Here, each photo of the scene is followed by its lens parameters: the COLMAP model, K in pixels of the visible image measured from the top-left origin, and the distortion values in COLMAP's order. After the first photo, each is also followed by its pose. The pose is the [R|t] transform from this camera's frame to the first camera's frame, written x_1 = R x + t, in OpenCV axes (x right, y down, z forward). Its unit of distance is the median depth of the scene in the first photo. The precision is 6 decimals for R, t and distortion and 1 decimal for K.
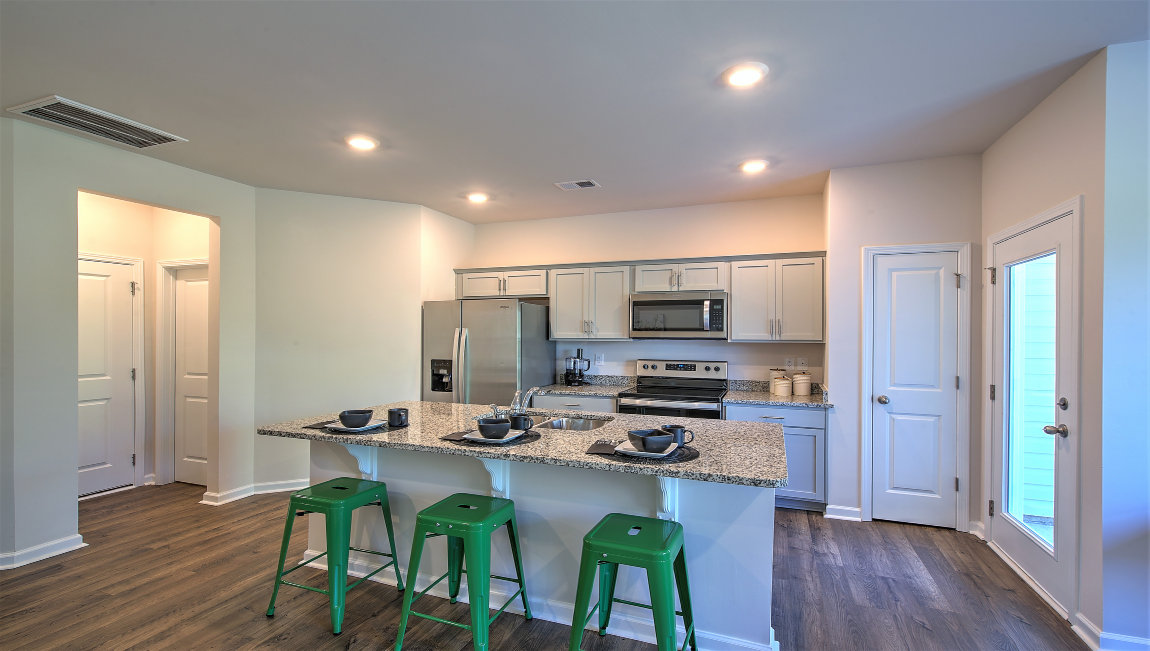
lens RADIAL K [[500.4, 0, 585.2], [0, 500.4, 336.0], [0, 0, 1]] dist [0.006829, -0.002098]
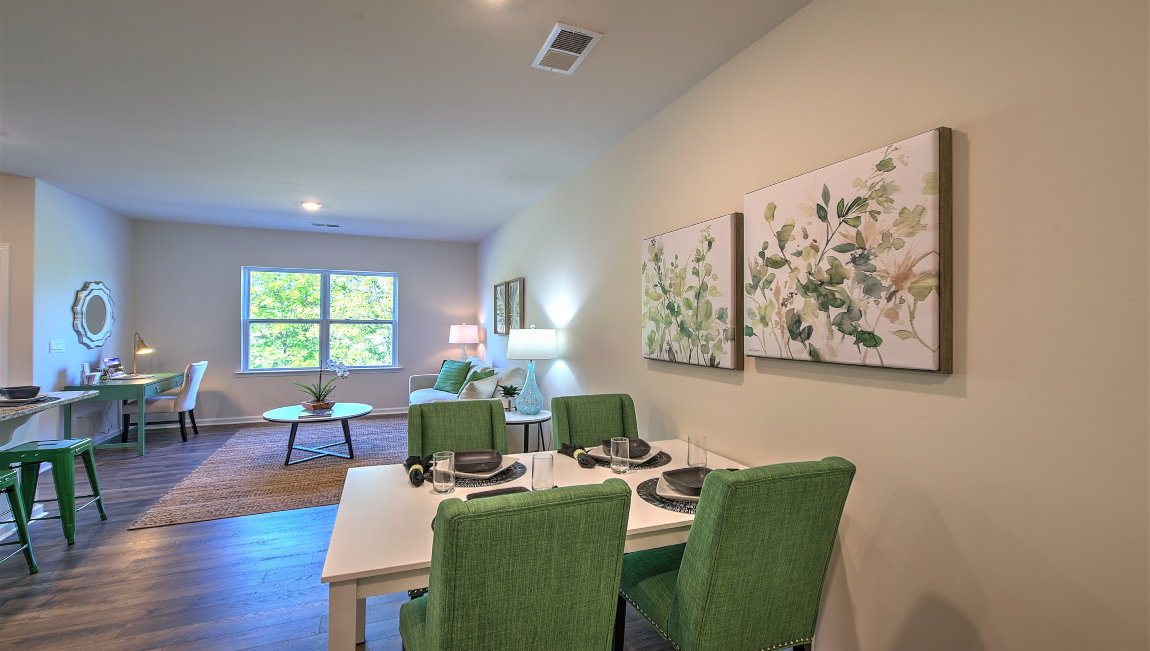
lens RADIAL K [[518.6, 0, 574.4], [0, 518.6, 321.8], [0, 0, 1]] dist [-0.009963, 0.000698]
pose [[-0.674440, -0.003907, 0.738319, -1.090435], [-0.004859, 0.999988, 0.000854, -0.003162], [-0.738314, -0.003012, -0.674451, 0.424758]]
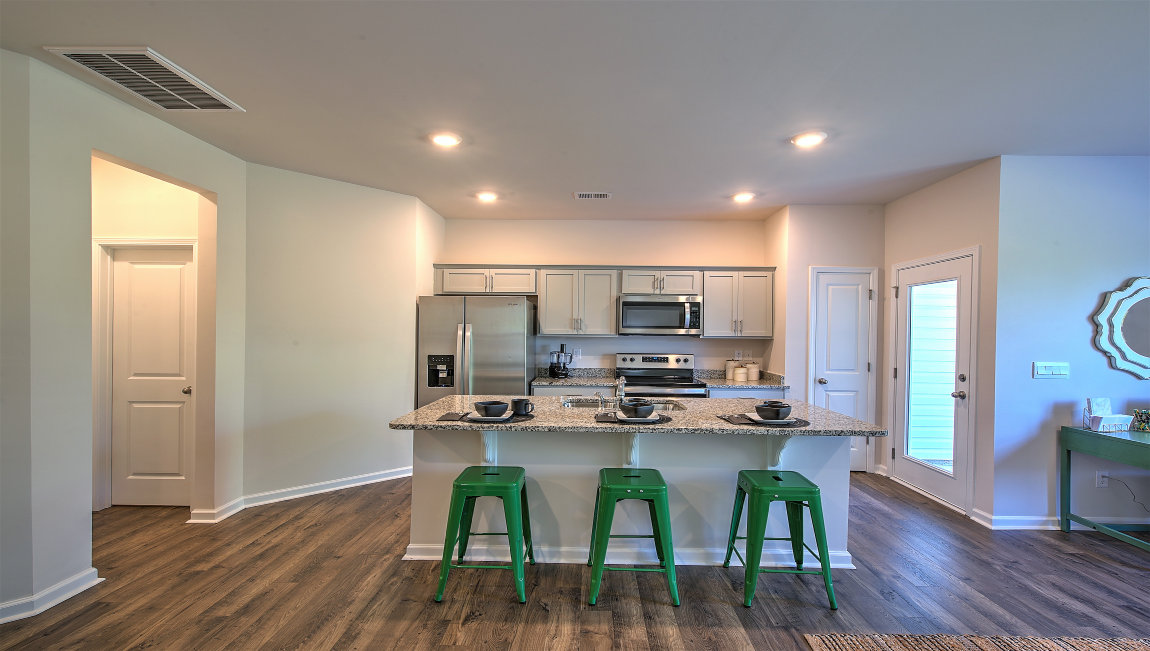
lens RADIAL K [[500.4, 0, 584.1], [0, 500.4, 337.7], [0, 0, 1]] dist [0.006829, -0.002098]
pose [[0.940997, 0.002087, 0.338409, -0.415524], [-0.005890, 0.999931, 0.010212, 0.000975], [-0.338364, -0.011602, 0.940944, -0.039543]]
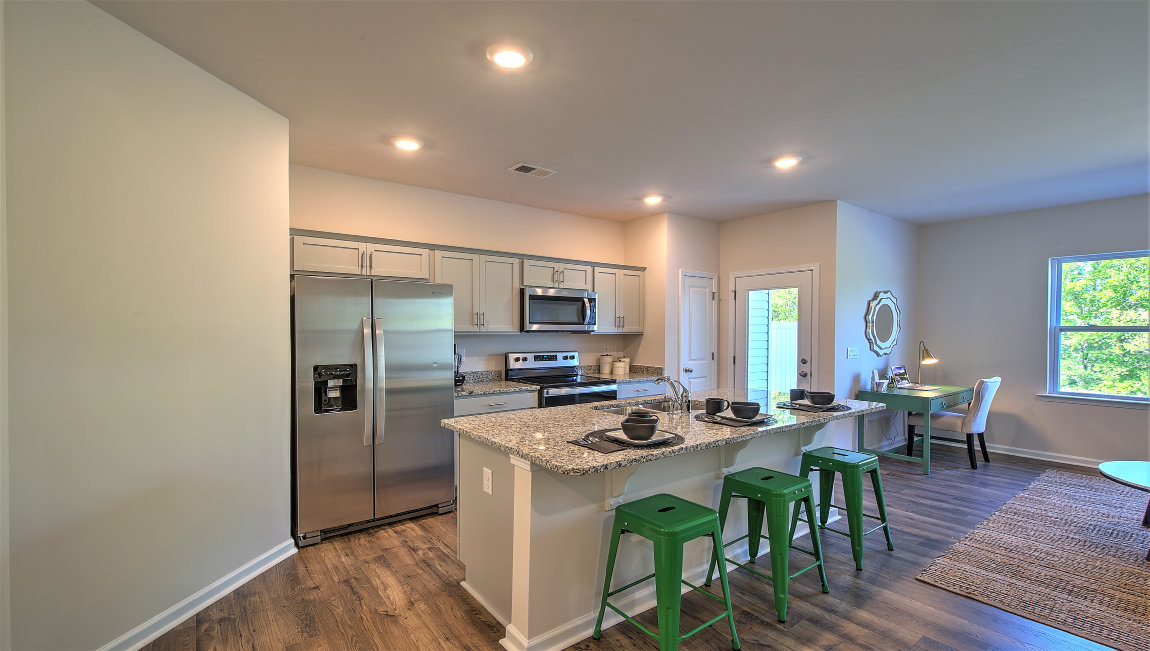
lens RADIAL K [[500.4, 0, 583.1], [0, 500.4, 336.2], [0, 0, 1]] dist [0.006829, -0.002098]
pose [[0.523905, -0.013606, 0.851668, -0.800424], [0.001606, 0.999886, 0.014986, -0.000637], [-0.851775, -0.006484, 0.523867, 0.425086]]
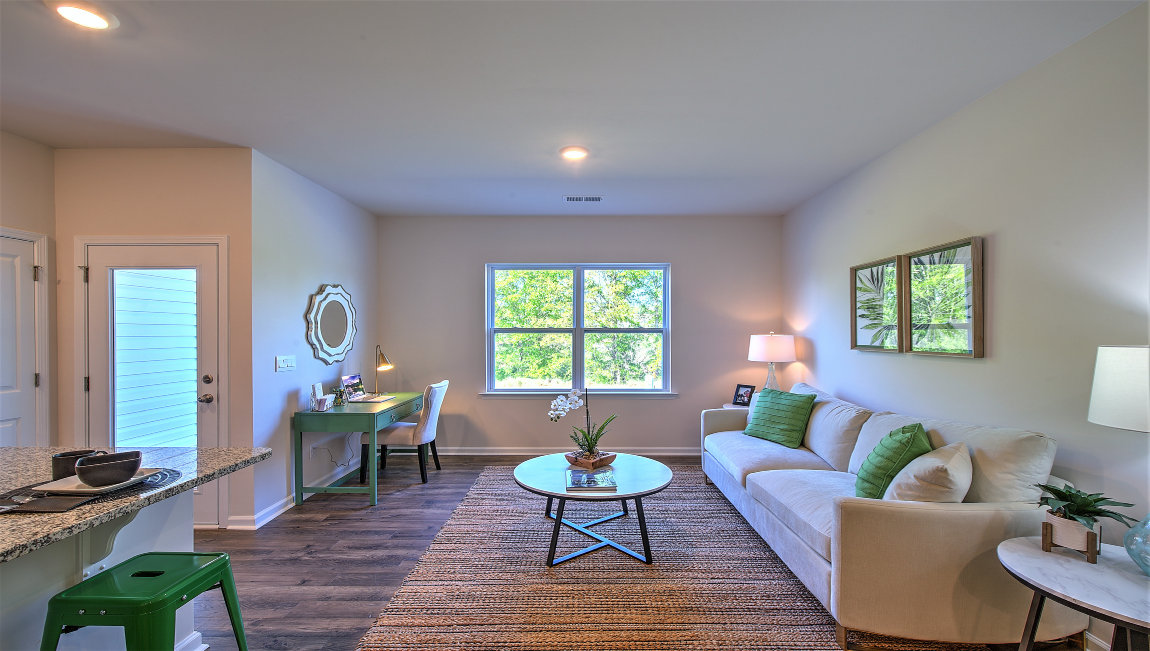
lens RADIAL K [[500.4, 0, 577.2], [0, 500.4, 337.3], [0, 0, 1]] dist [0.006829, -0.002098]
pose [[-0.336212, -0.012655, 0.941701, -0.436638], [0.002680, 0.999893, 0.014394, 0.000755], [-0.941783, 0.007363, -0.336142, 0.306964]]
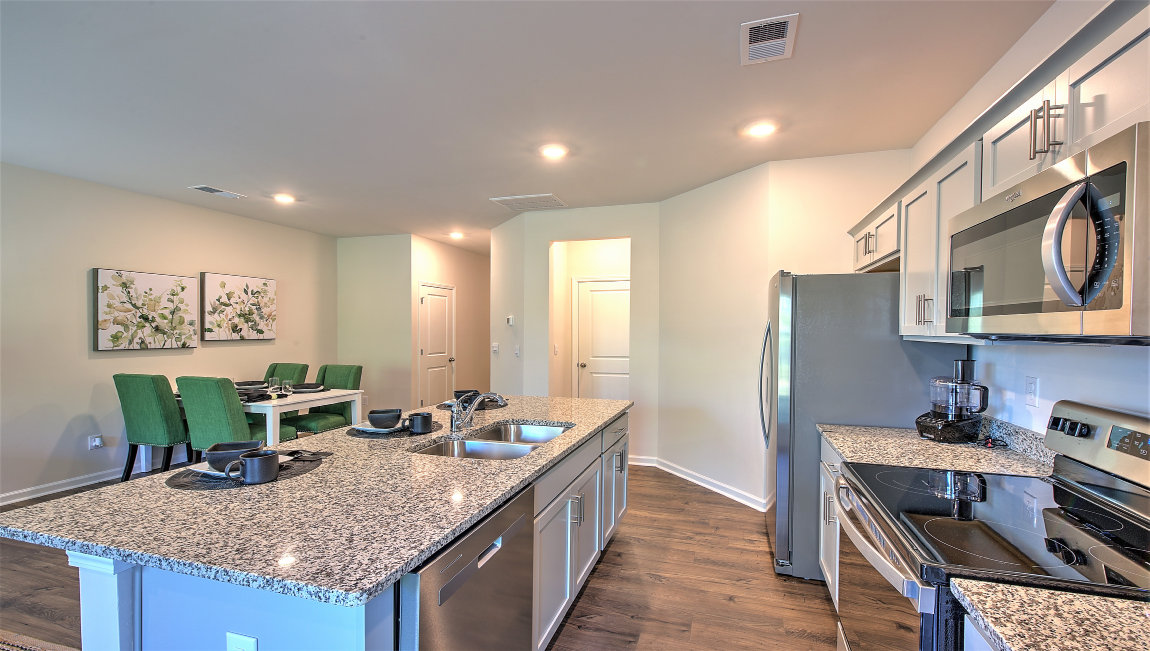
lens RADIAL K [[500.4, 0, 594.0], [0, 500.4, 333.1], [0, 0, 1]] dist [0.006829, -0.002098]
pose [[0.099449, 0.004934, -0.995030, 0.510658], [-0.007820, 0.999961, 0.004177, 0.000516], [0.995012, 0.007366, 0.099483, 0.761684]]
